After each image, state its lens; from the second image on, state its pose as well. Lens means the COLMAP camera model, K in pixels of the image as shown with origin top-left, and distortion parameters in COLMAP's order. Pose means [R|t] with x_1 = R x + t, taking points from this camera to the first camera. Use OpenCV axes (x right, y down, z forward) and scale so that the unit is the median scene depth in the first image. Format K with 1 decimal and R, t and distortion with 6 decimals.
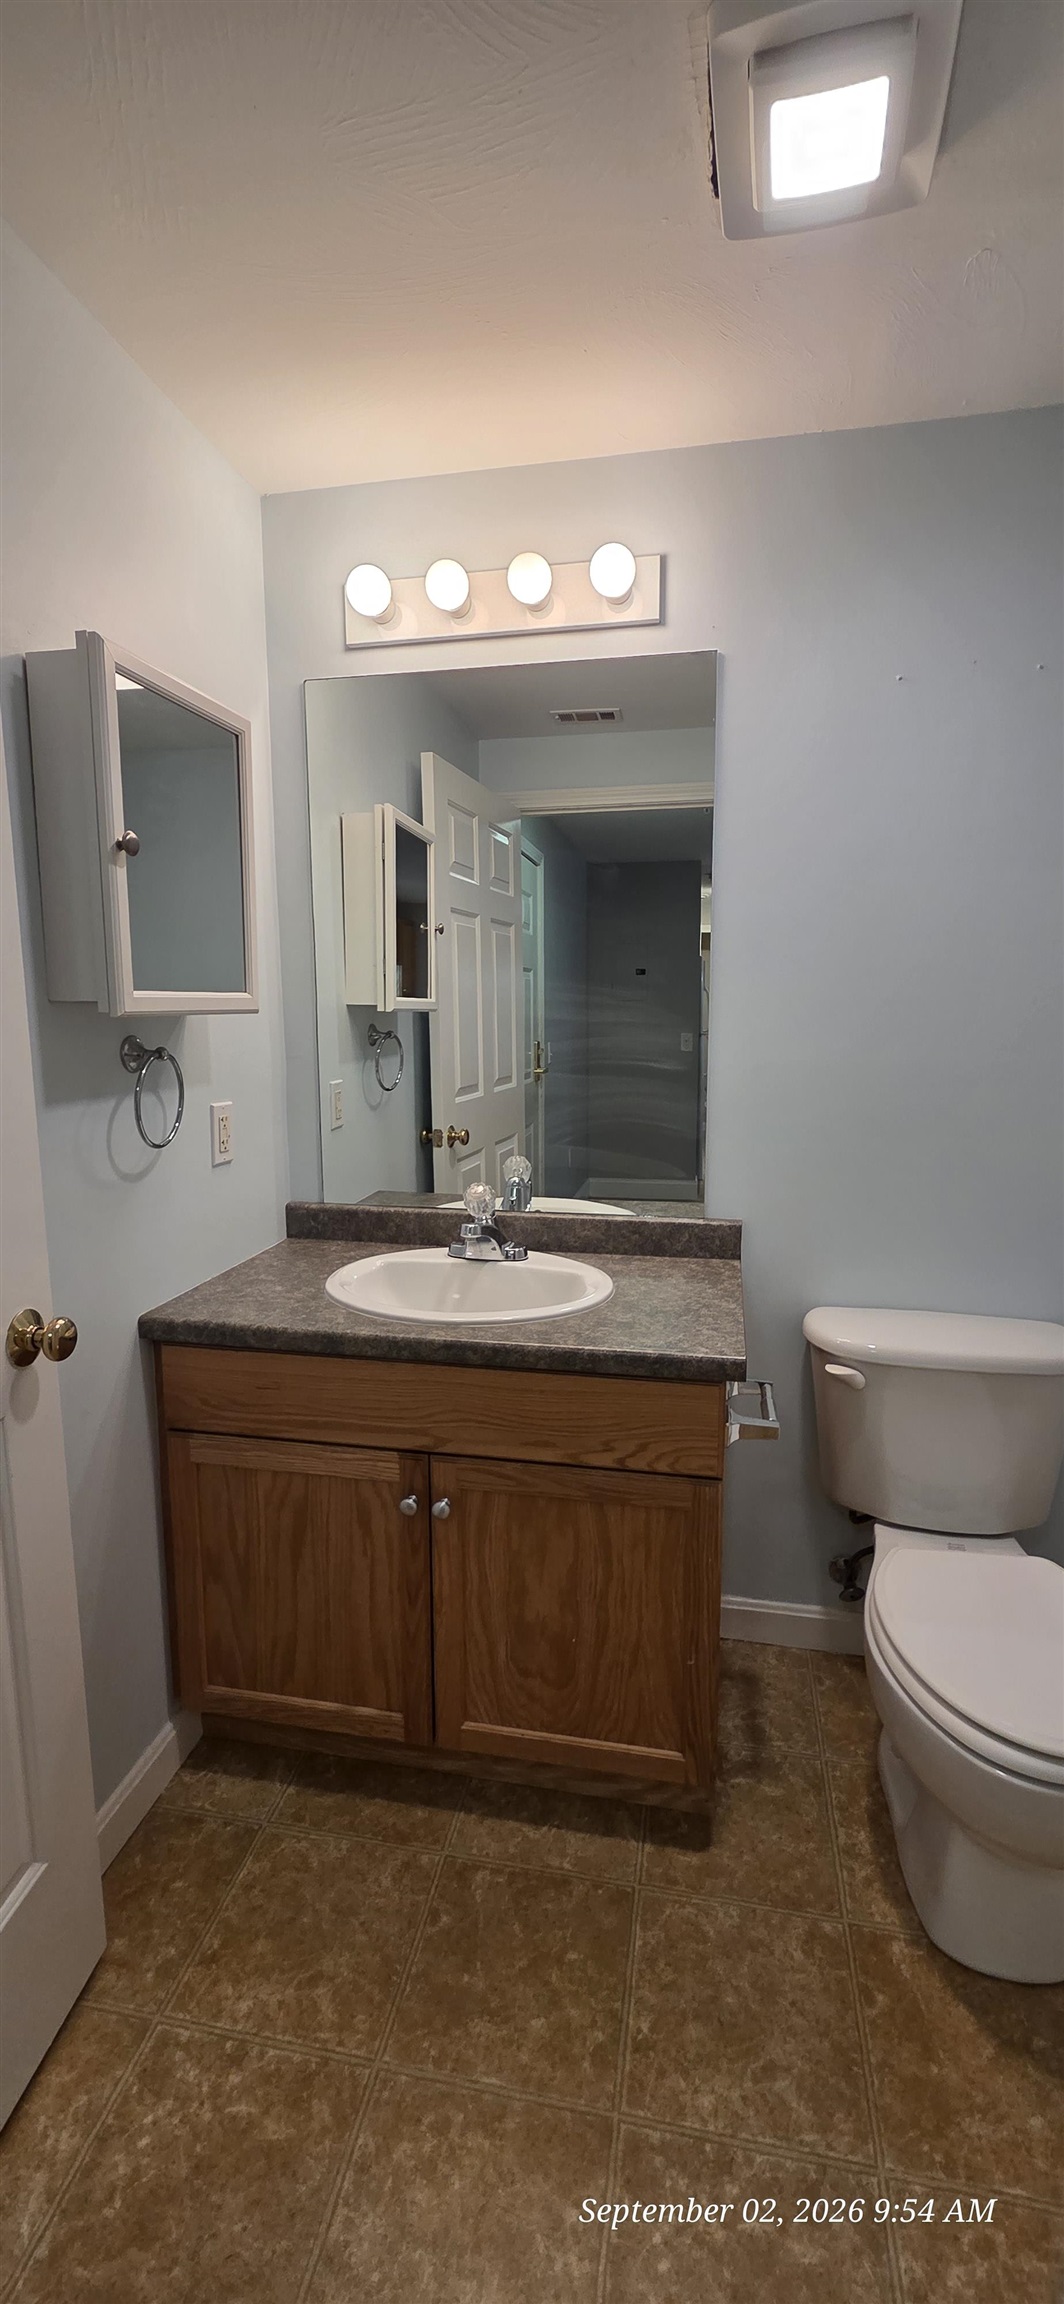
lens RADIAL K [[943.1, 0, 546.7], [0, 943.1, 1144.9], [0, 0, 1]] dist [0.004545, -0.001813]
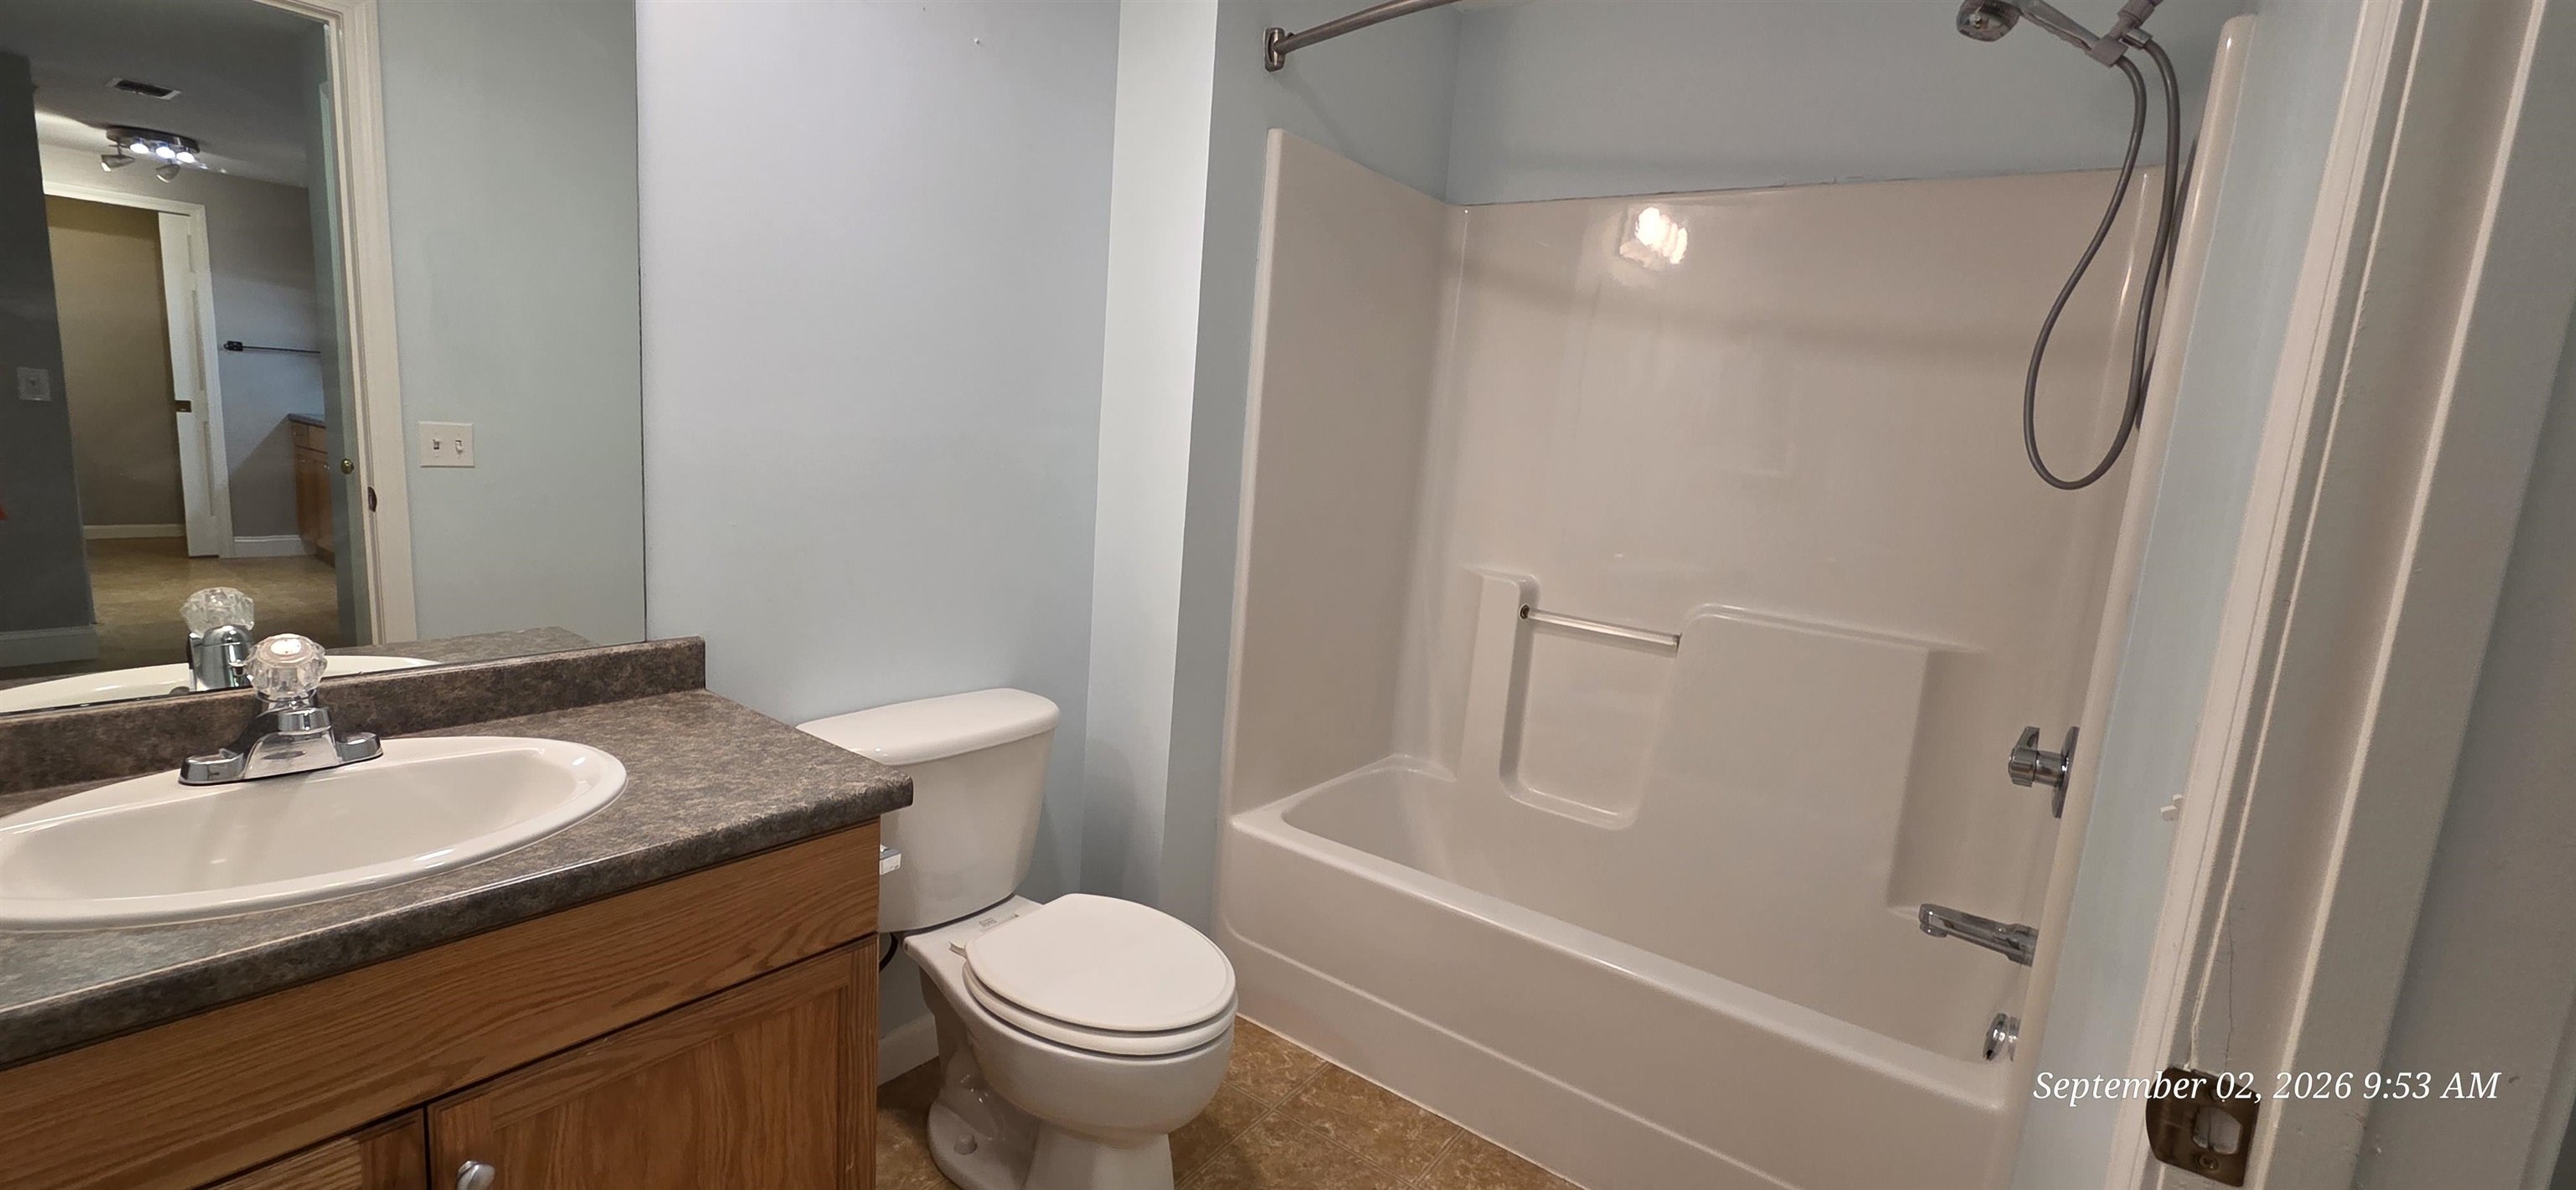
lens RADIAL K [[1054.4, 0, 1298.1], [0, 1054.4, 598.9], [0, 0, 1]] dist [0.004545, -0.001813]
pose [[0.424262, -0.115034, 0.898203, -0.442062], [0.057052, 0.993323, 0.100268, -0.009491], [-0.903740, 0.008705, 0.427993, 0.251717]]
